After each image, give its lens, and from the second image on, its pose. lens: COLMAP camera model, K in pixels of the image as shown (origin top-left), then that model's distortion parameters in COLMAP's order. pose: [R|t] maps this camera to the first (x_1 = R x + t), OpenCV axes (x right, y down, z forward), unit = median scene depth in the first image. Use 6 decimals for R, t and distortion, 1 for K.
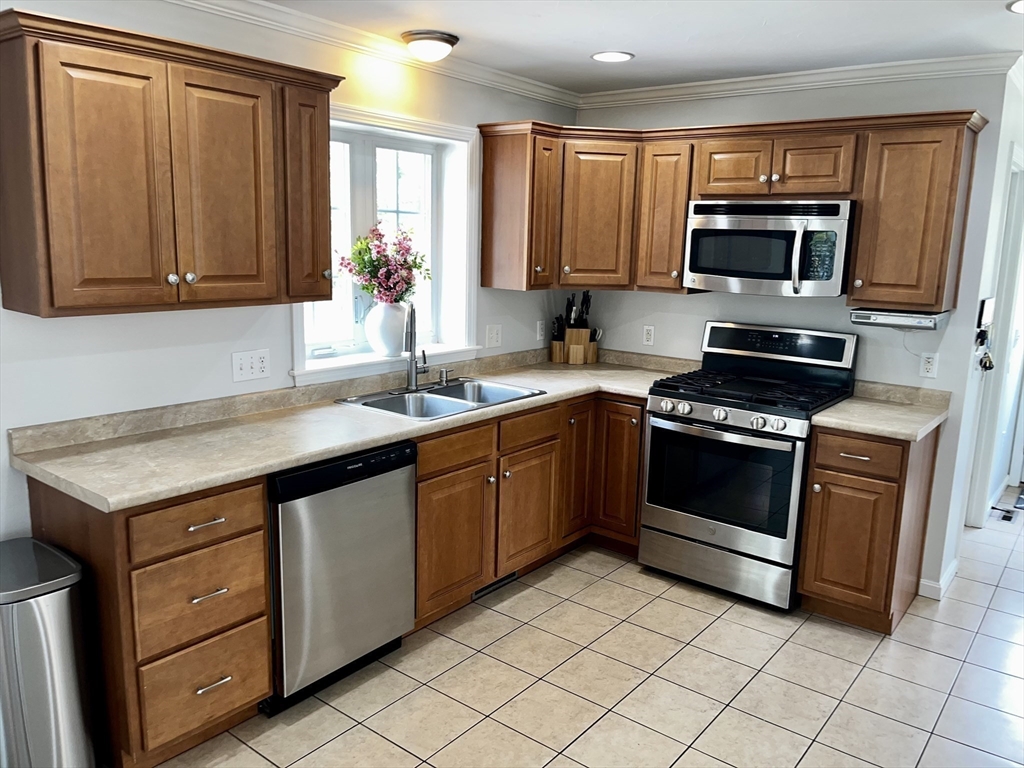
lens RADIAL K [[779.9, 0, 517.4], [0, 779.9, 382.1], [0, 0, 1]] dist [0.068245, -0.108389]
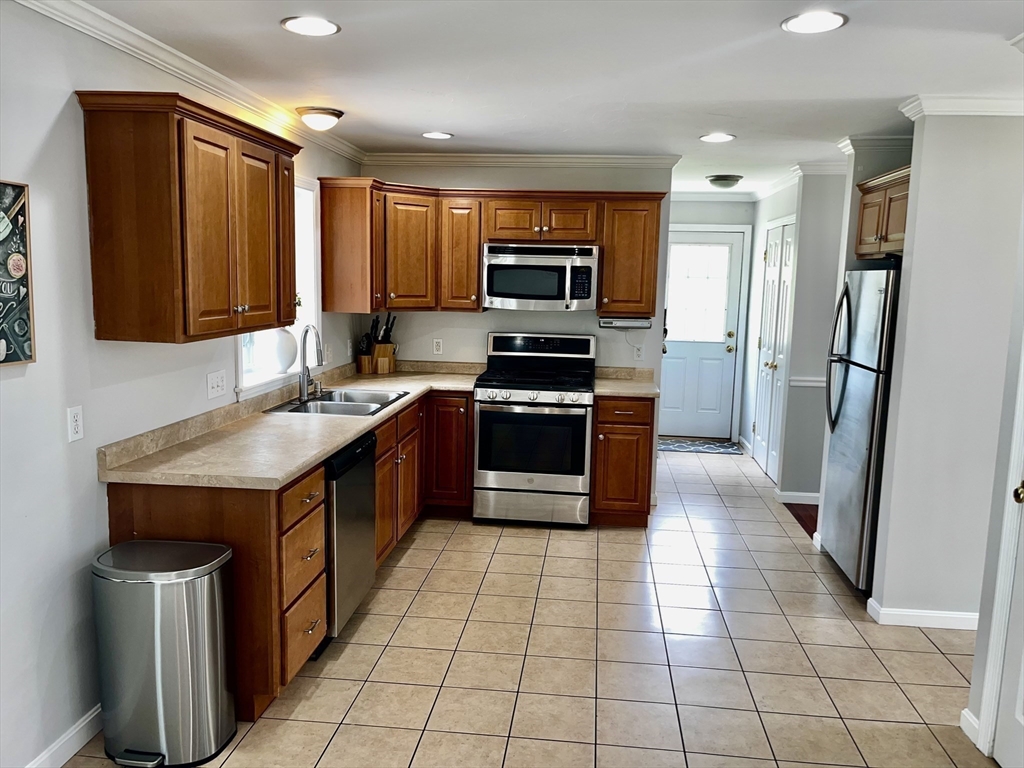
lens RADIAL K [[779.9, 0, 517.4], [0, 779.9, 382.1], [0, 0, 1]] dist [0.068245, -0.108389]
pose [[0.851153, -0.080625, 0.518689, -0.475673], [0.097114, 0.995262, -0.004658, 0.019911], [-0.515856, 0.054336, 0.854950, -0.177588]]
